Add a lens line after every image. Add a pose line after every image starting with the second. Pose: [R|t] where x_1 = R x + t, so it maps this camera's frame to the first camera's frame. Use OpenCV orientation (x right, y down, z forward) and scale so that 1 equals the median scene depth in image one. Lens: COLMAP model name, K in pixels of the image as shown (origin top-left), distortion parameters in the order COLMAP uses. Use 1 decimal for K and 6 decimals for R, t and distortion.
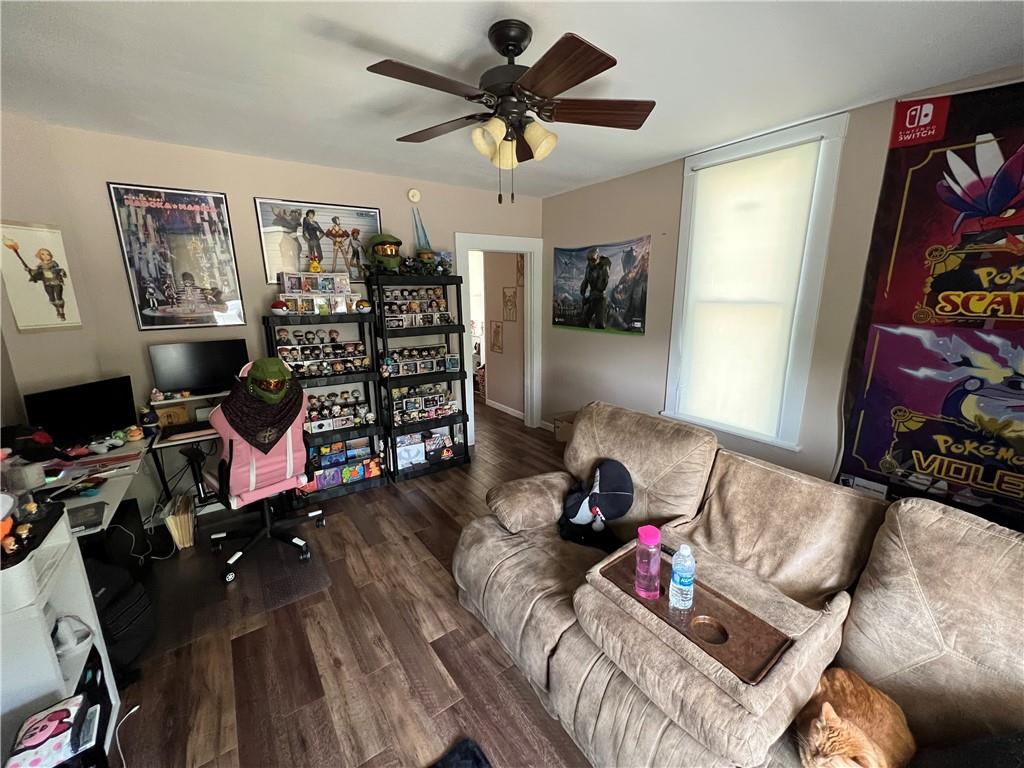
lens RADIAL K [[411.7, 0, 514.7], [0, 411.7, 383.8], [0, 0, 1]] dist [0.000169, 0.000289]
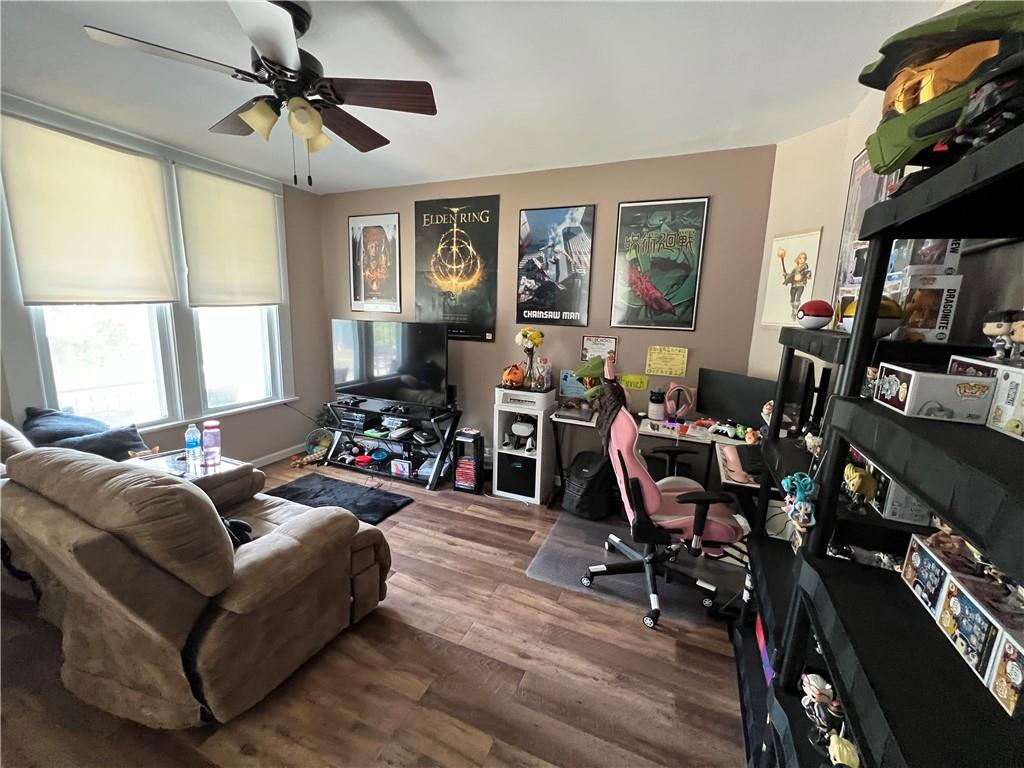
lens RADIAL K [[411.7, 0, 511.6], [0, 411.7, 385.9], [0, 0, 1]] dist [0.000169, 0.000289]
pose [[-0.859201, 0.075229, -0.506078, 0.060712], [-0.136625, 0.919478, 0.368637, -0.304030], [0.493060, 0.385876, -0.779738, 1.600480]]
